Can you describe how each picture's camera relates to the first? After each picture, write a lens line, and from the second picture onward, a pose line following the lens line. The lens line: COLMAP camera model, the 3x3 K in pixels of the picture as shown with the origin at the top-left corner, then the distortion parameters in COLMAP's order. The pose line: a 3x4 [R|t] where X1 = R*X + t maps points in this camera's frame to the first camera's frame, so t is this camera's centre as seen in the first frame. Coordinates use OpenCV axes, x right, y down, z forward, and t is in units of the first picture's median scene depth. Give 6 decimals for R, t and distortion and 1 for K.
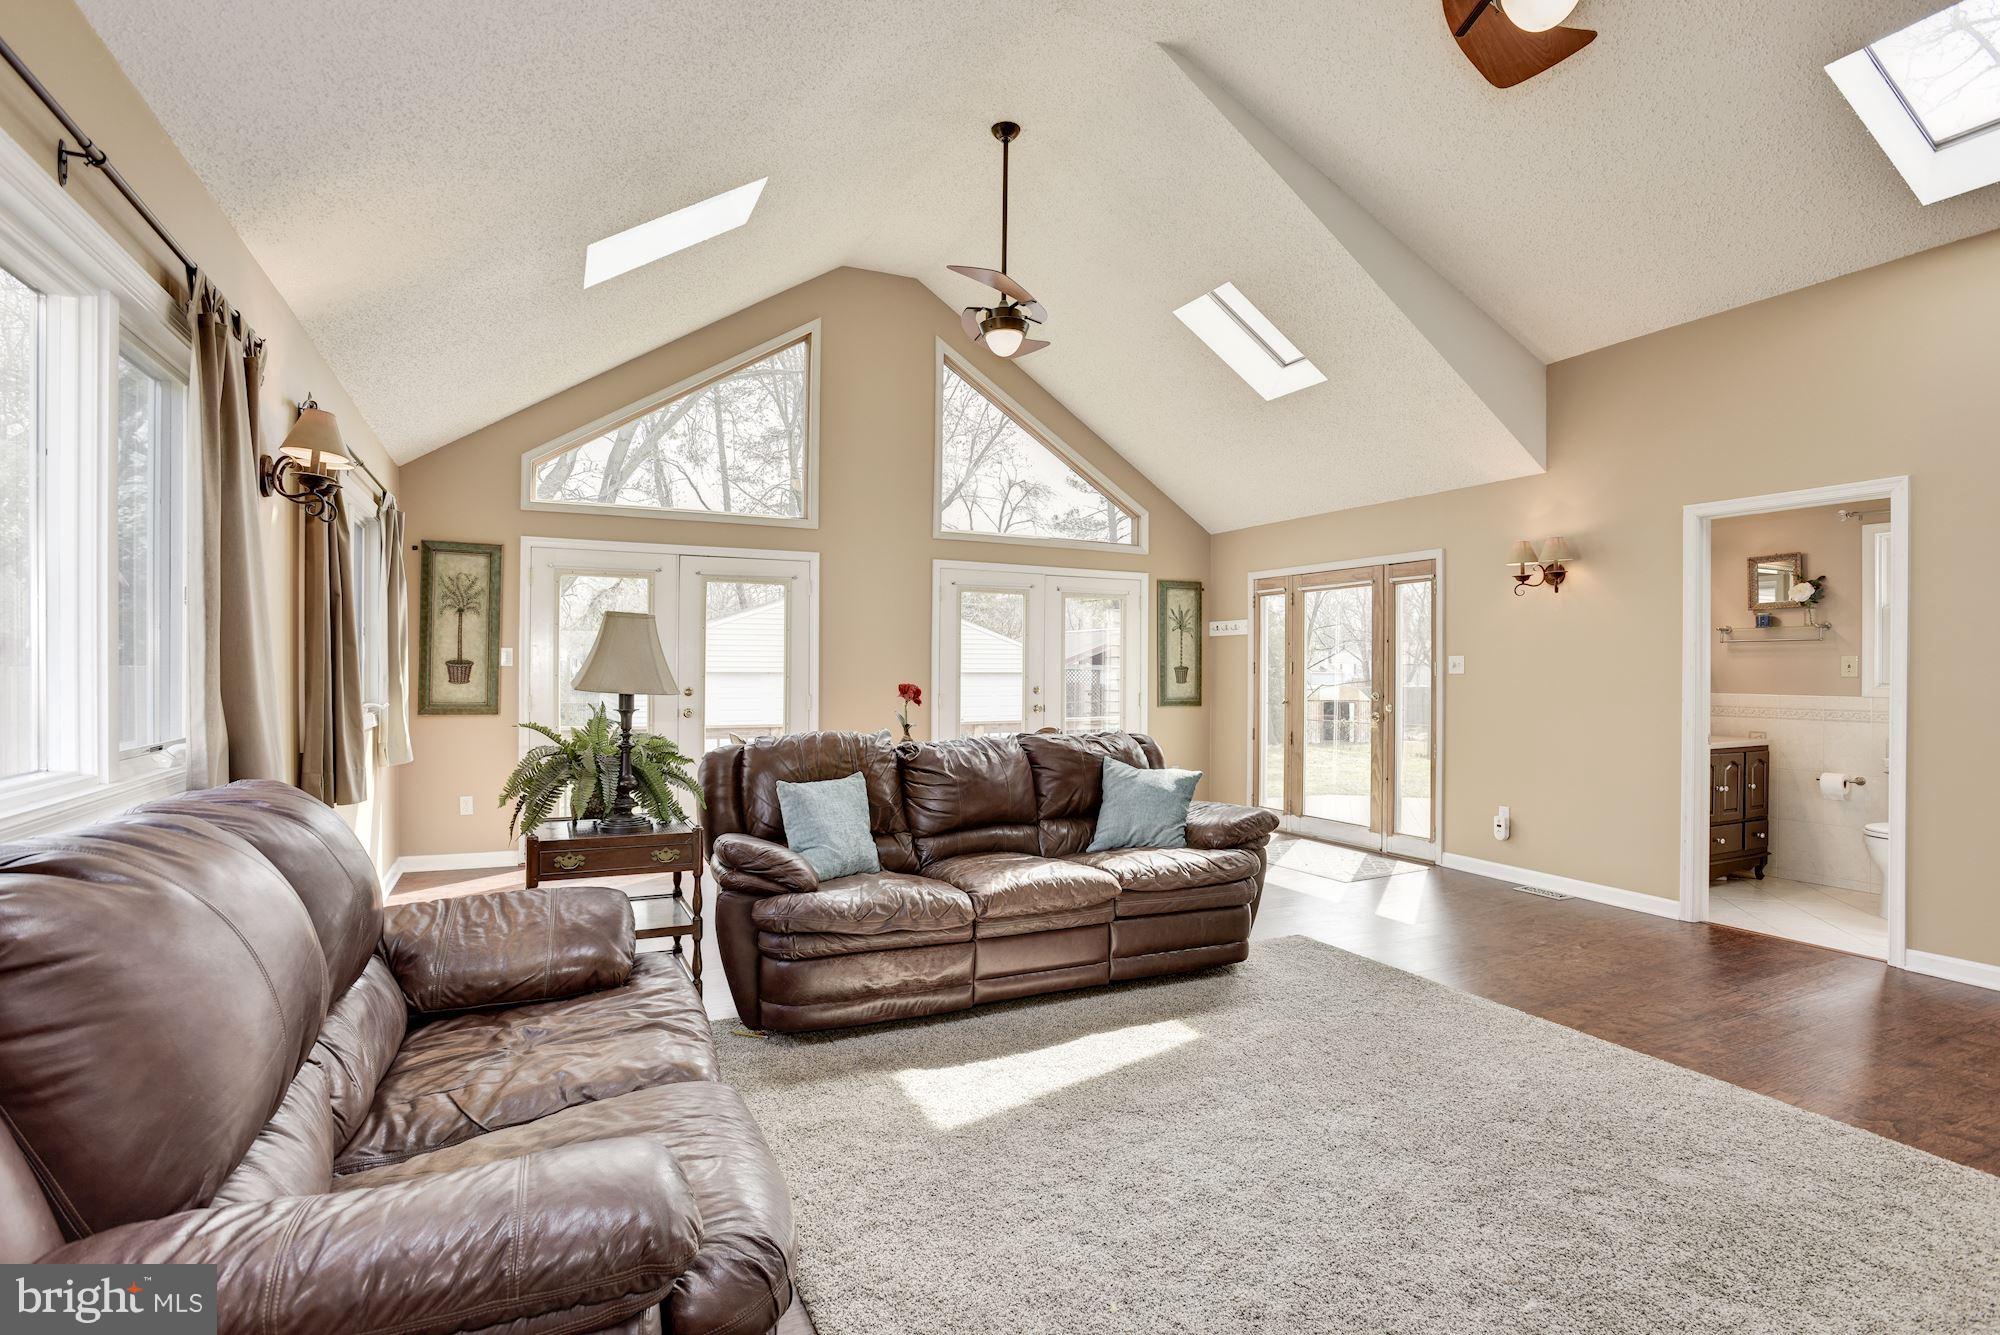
lens RADIAL K [[954.2, 0, 999.3], [0, 954.2, 681.7], [0, 0, 1]] dist [-0.033067, 0.002059]
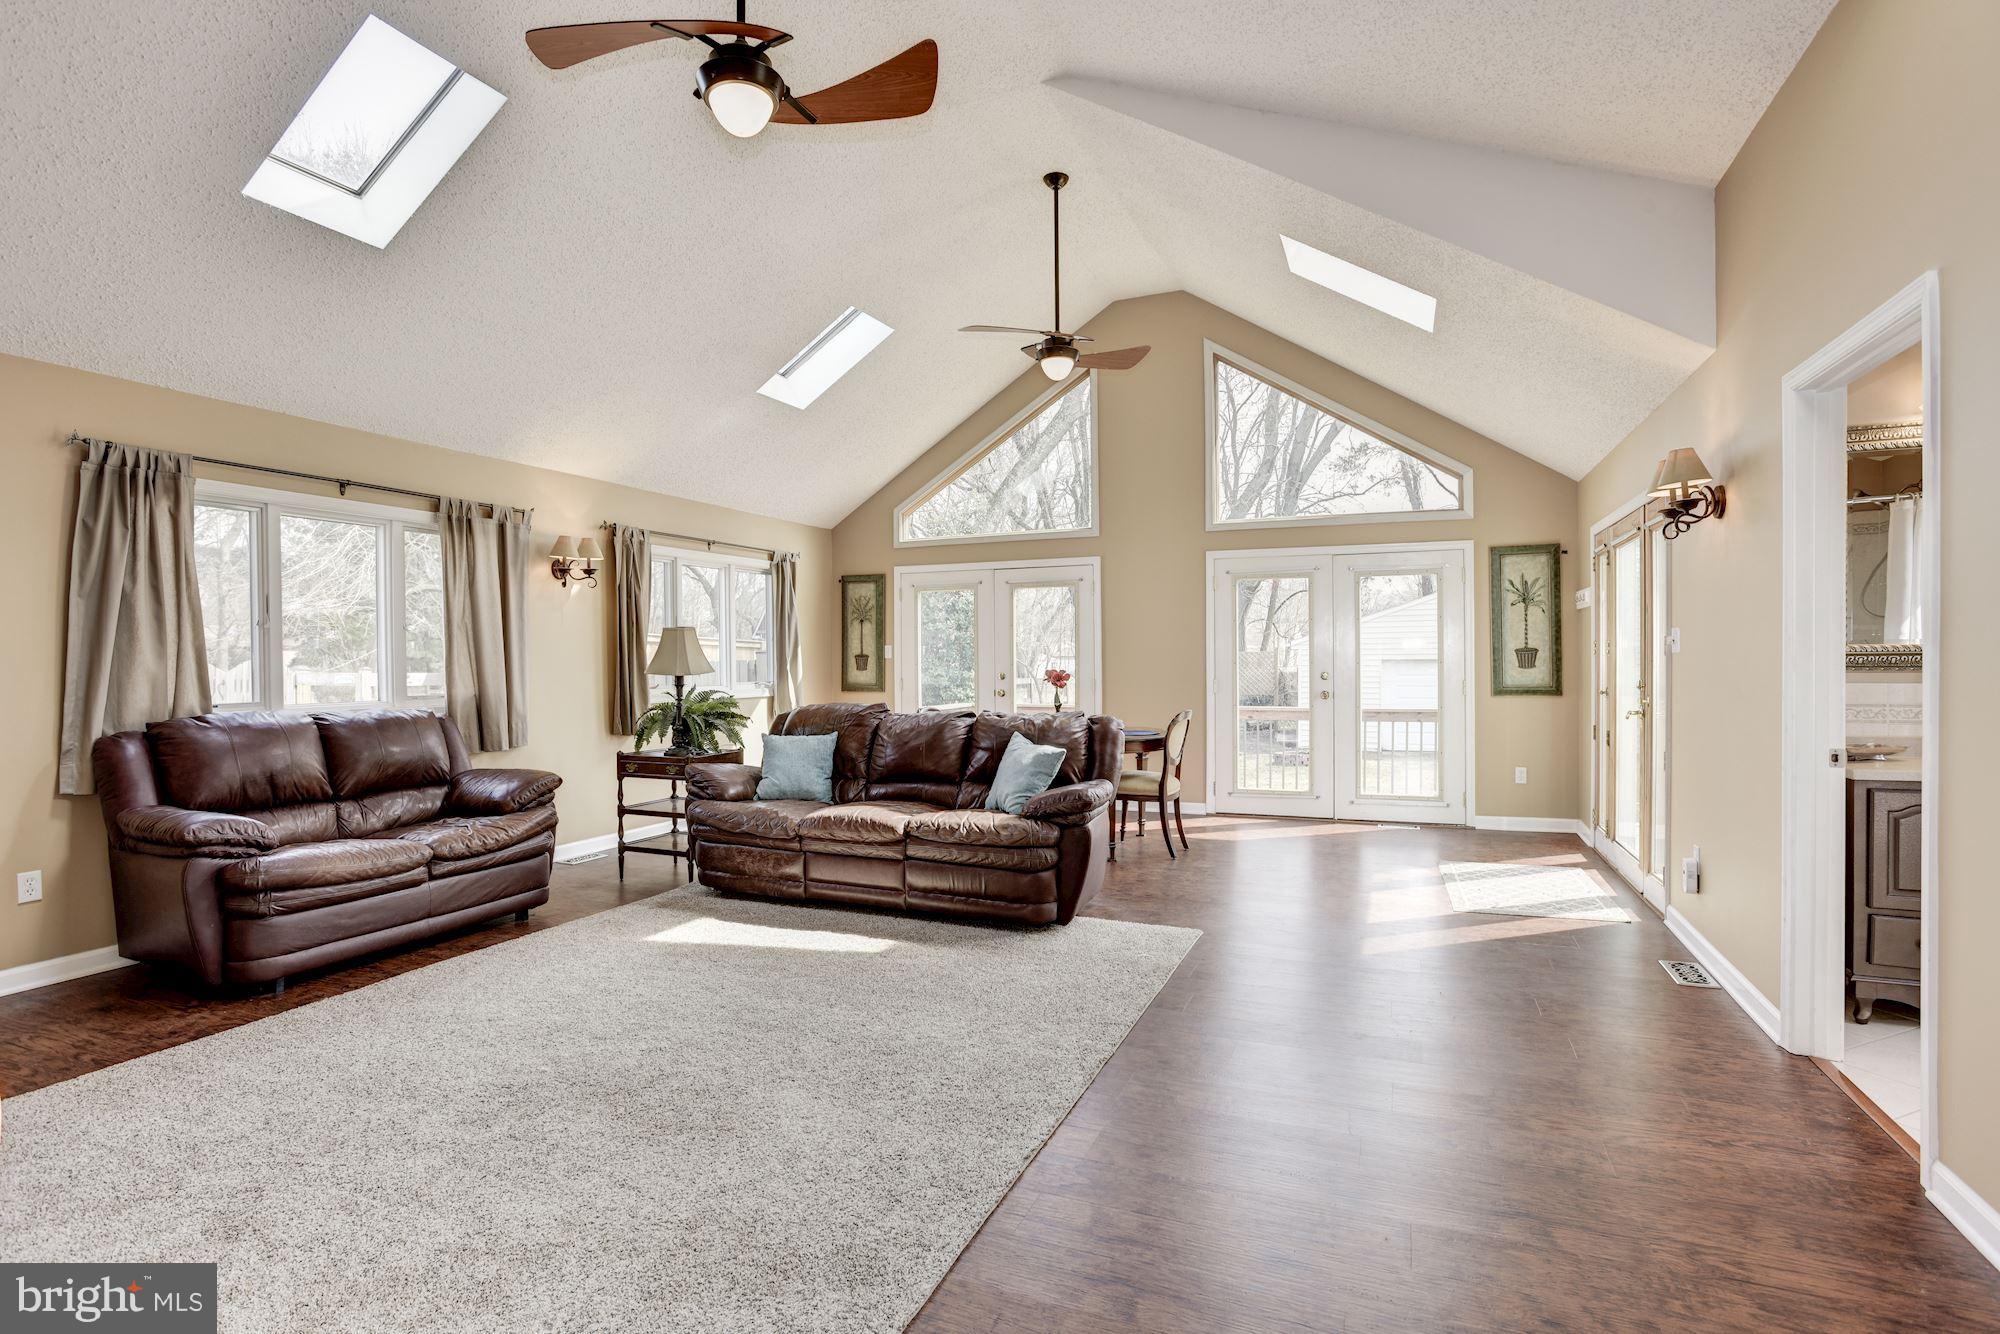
lens RADIAL K [[954.2, 0, 996.9], [0, 954.2, 660.2], [0, 0, 1]] dist [-0.033067, 0.002059]
pose [[0.667164, -0.010247, -0.744841, 0.677072], [0.002615, 0.999931, -0.011414, 0.003733], [0.744907, 0.005667, 0.667145, 0.154994]]
